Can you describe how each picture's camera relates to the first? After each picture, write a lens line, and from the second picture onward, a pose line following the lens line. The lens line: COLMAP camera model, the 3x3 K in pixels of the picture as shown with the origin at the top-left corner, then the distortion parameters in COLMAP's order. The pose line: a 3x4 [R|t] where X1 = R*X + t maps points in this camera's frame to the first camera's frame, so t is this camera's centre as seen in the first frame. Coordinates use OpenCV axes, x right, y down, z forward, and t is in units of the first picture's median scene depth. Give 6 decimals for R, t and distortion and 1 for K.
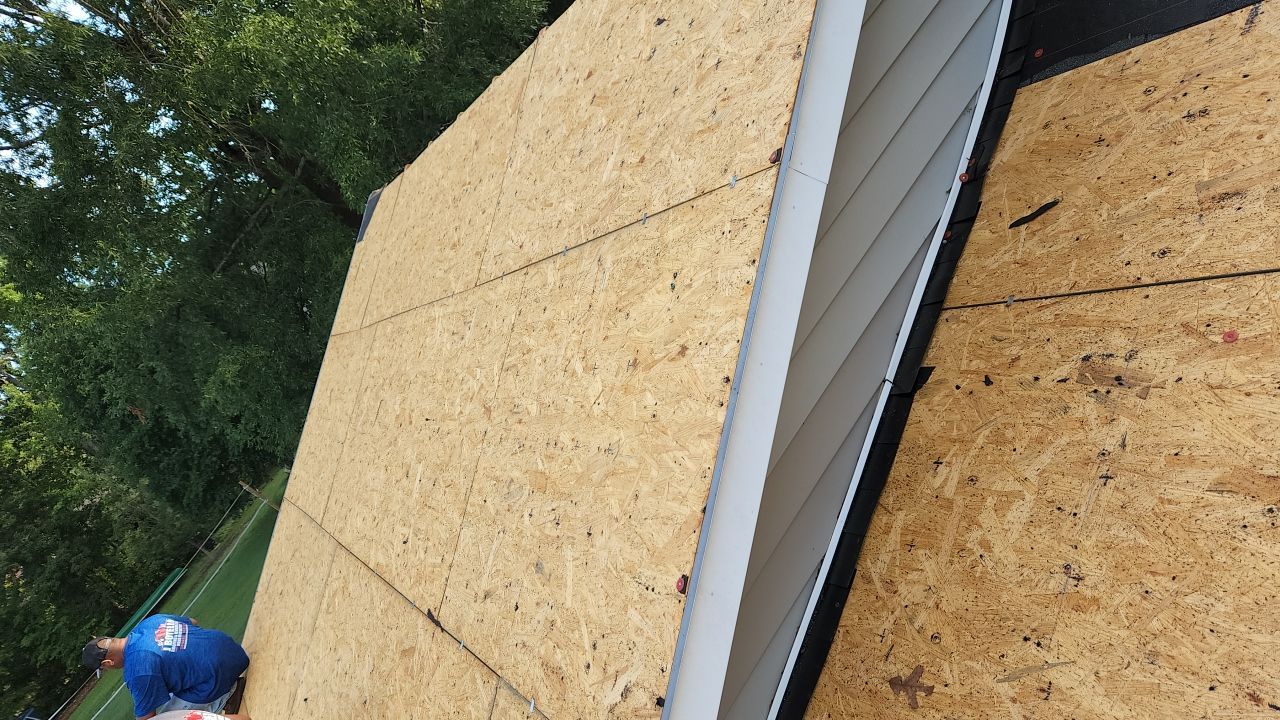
lens RADIAL K [[841.6, 0, 641.4], [0, 841.6, 368.5], [0, 0, 1]] dist [0.072466, -0.063277]
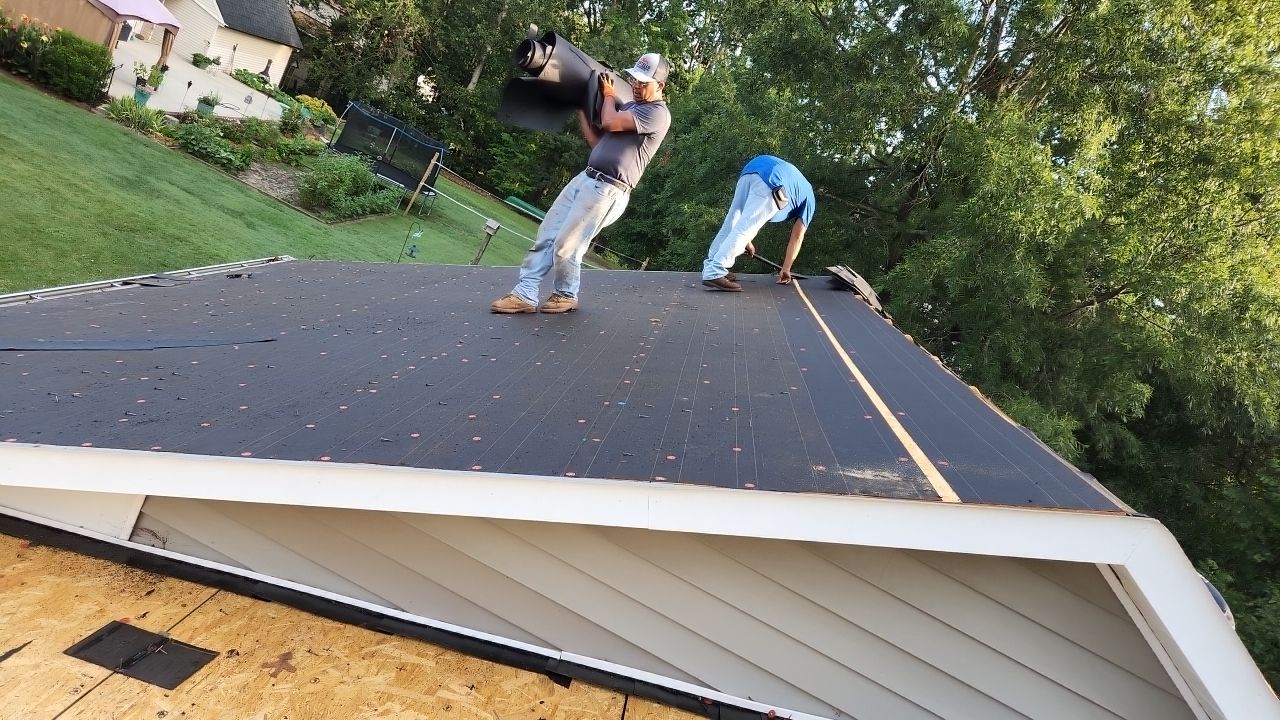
lens RADIAL K [[841.6, 0, 641.4], [0, 841.6, 368.5], [0, 0, 1]] dist [0.072466, -0.063277]
pose [[0.146366, 0.938255, -0.313455, 0.349326], [-0.962622, 0.208088, 0.173375, -0.426249], [0.227896, 0.276362, 0.933642, -0.179909]]
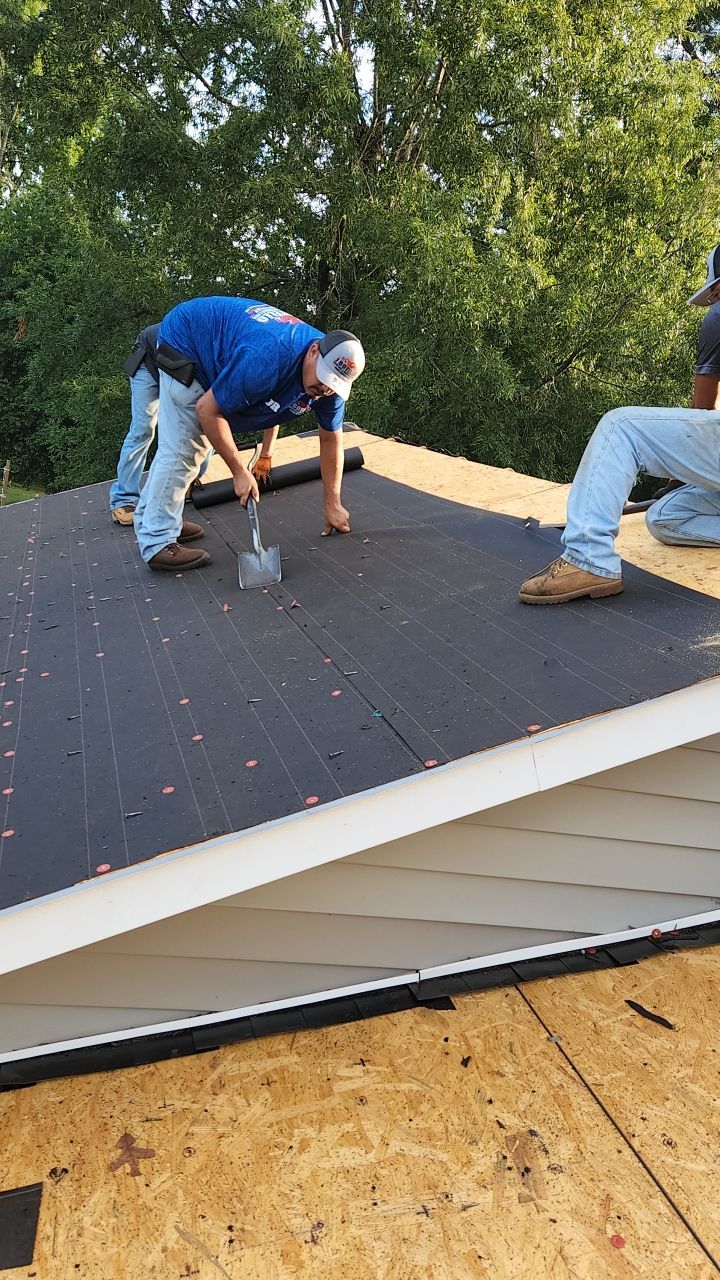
lens RADIAL K [[1000.8, 0, 375.9], [0, 1000.8, 639.2], [0, 0, 1]] dist [0.079782, -0.072949]
pose [[0.513225, 0.849778, -0.120325, 0.102273], [-0.858058, 0.505037, -0.093137, -0.031284], [-0.018377, 0.151047, 0.988356, -0.158571]]
